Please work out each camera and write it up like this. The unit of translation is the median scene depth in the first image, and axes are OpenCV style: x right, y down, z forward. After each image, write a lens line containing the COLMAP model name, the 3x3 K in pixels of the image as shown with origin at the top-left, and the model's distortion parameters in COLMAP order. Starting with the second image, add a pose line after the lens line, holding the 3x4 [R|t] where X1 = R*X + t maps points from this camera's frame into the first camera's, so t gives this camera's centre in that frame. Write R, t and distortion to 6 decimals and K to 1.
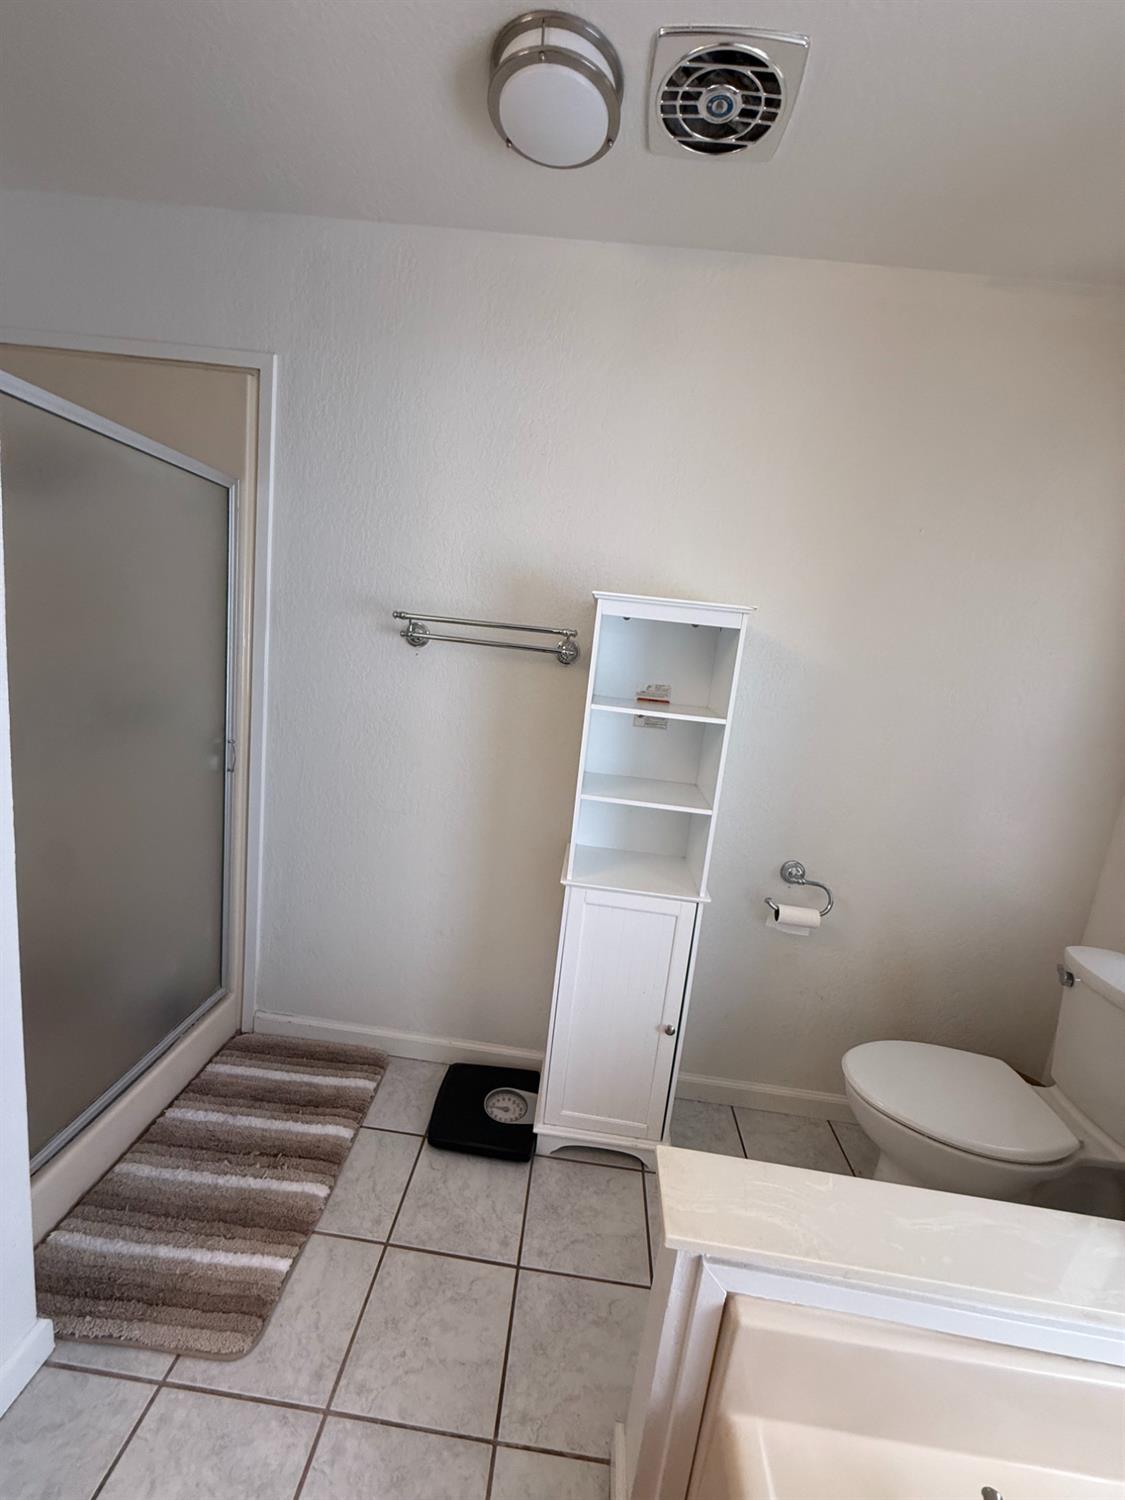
lens RADIAL K [[597.5, 0, 559.5], [0, 597.5, 747.2], [0, 0, 1]] dist [-0.001111, -0.000446]
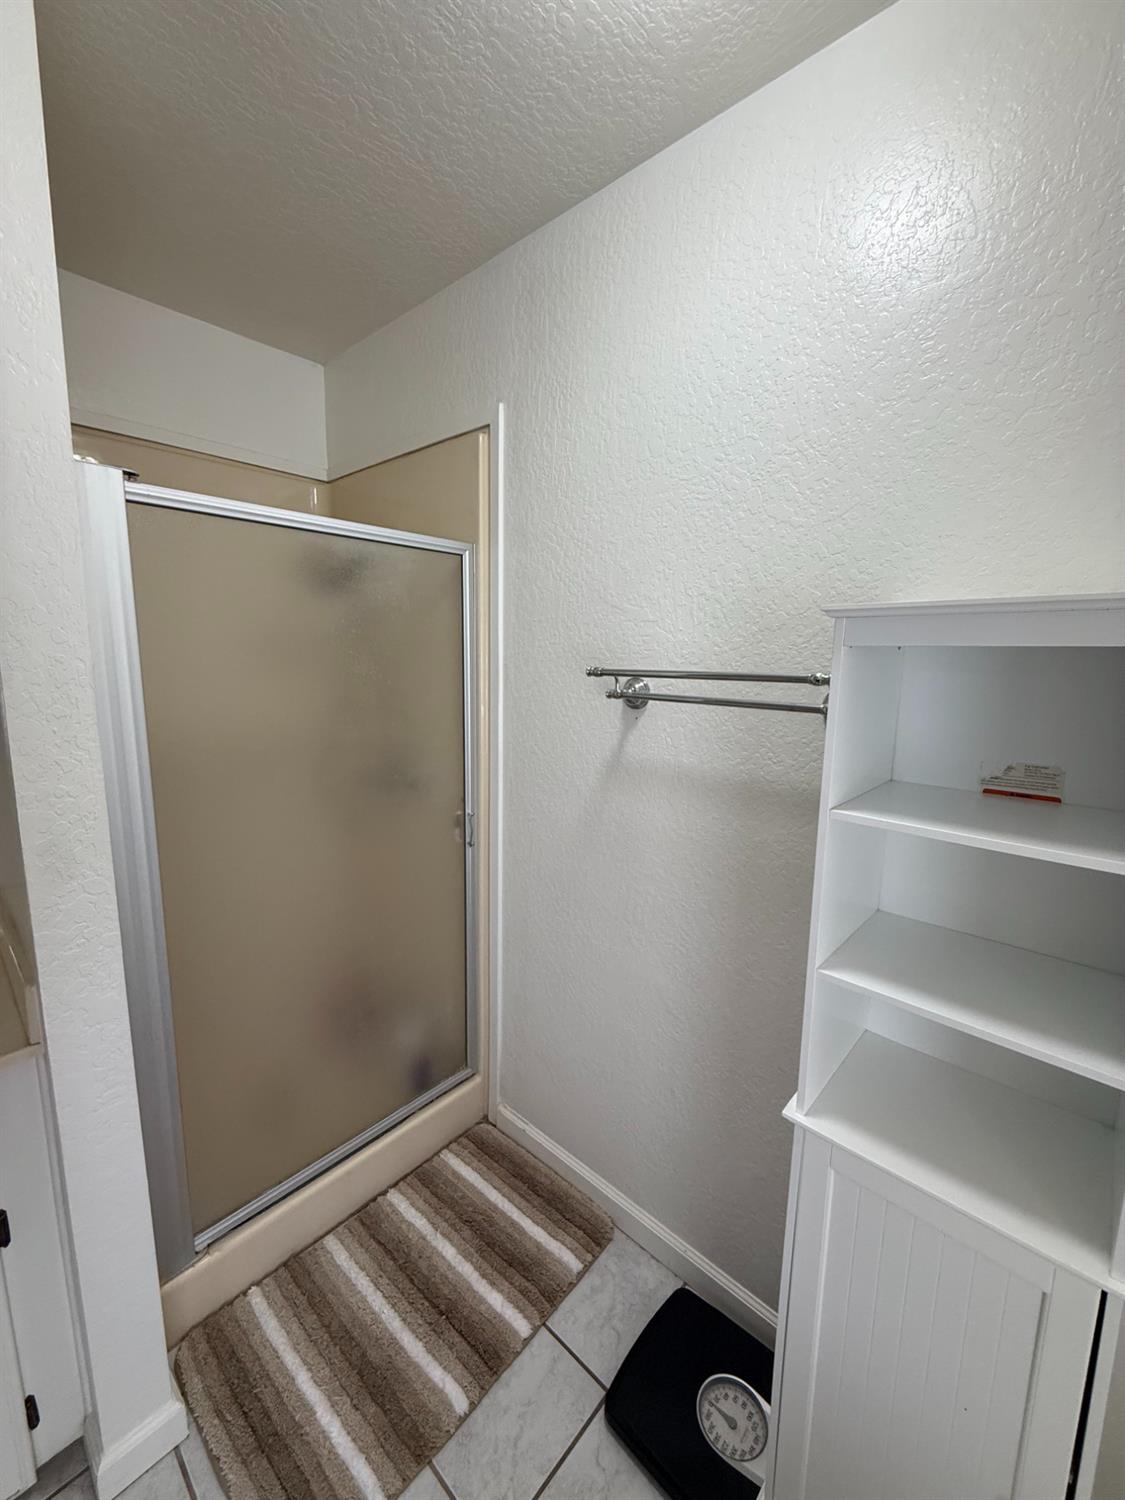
lens RADIAL K [[597.5, 0, 561.9], [0, 597.5, 748.7], [0, 0, 1]] dist [-0.001111, -0.000446]
pose [[0.773968, 0.001233, -0.633224, 0.177238], [-0.039659, 0.998129, -0.046530, -0.079121], [0.631982, 0.061125, 0.772569, 0.359642]]
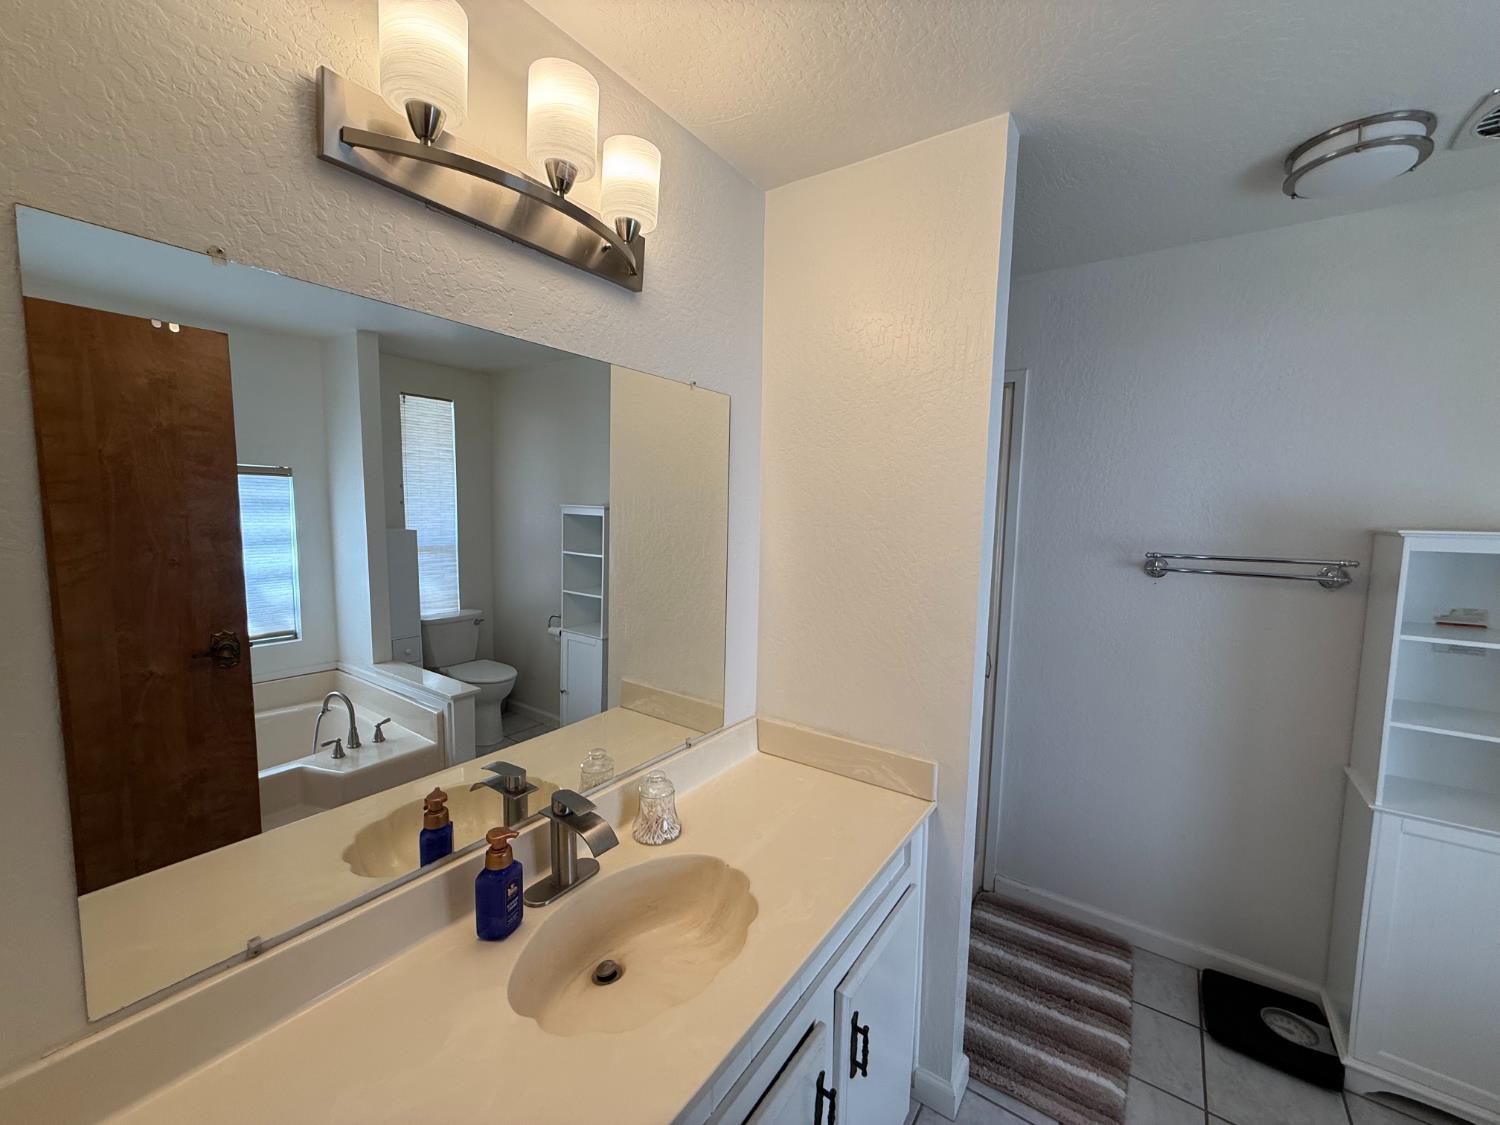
lens RADIAL K [[597.5, 0, 753.8], [0, 597.5, 564.0], [0, 0, 1]] dist [-0.001111, -0.000446]
pose [[0.847197, -0.048375, -0.529072, -0.294502], [-0.013057, 0.993649, -0.111761, -0.053861], [0.531119, 0.101592, 0.841185, -0.418163]]
